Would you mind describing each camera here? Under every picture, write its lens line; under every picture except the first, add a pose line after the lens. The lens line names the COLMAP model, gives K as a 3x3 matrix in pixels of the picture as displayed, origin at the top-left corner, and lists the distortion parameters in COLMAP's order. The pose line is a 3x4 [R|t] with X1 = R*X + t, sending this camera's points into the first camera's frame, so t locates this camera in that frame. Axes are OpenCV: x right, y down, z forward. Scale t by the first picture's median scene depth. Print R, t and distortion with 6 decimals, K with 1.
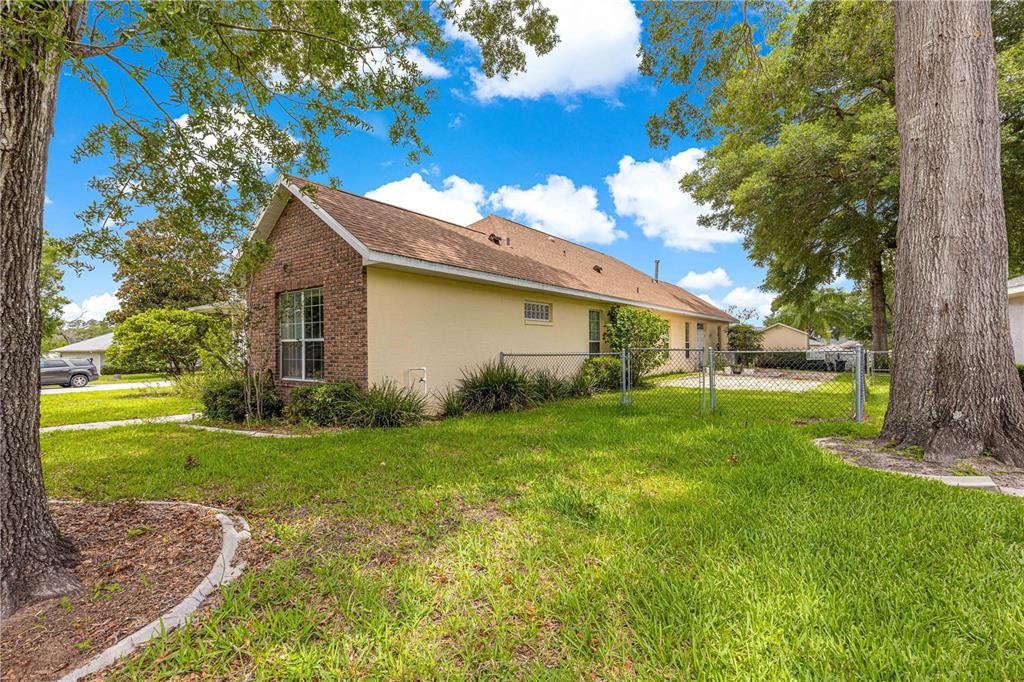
lens RADIAL K [[459.8, 0, 512.3], [0, 459.8, 342.8], [0, 0, 1]] dist [0.010291, -0.002378]
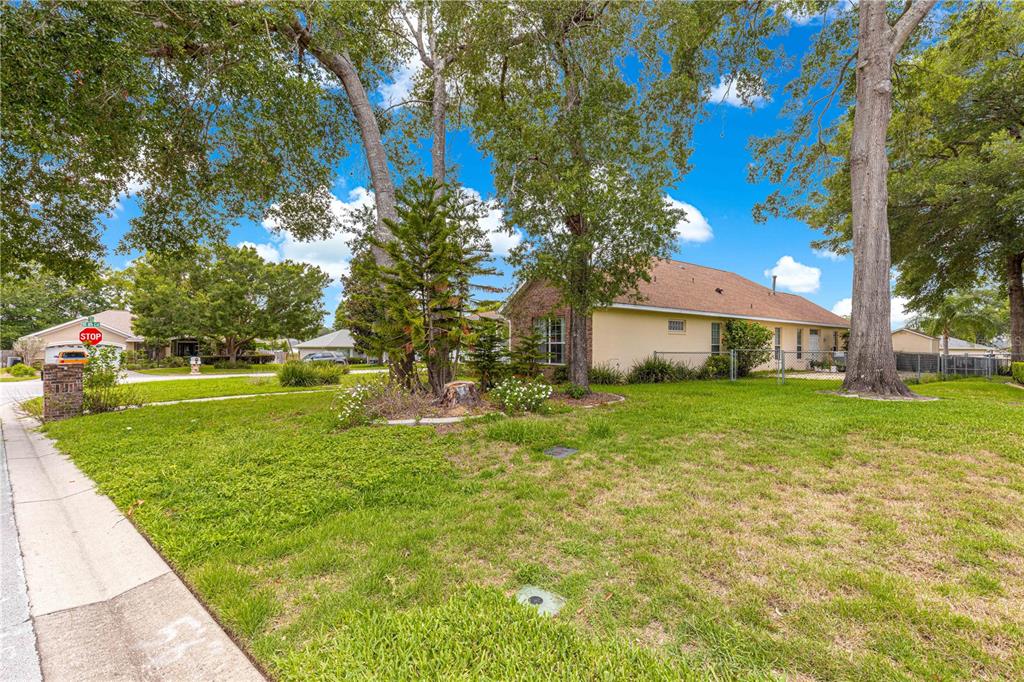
lens RADIAL K [[459.8, 0, 512.6], [0, 459.8, 345.3], [0, 0, 1]] dist [0.010291, -0.002378]
pose [[0.970562, 0.010400, -0.240627, -0.113022], [-0.009087, 0.999937, 0.006567, -0.005805], [0.240681, -0.004187, 0.970595, -0.691647]]
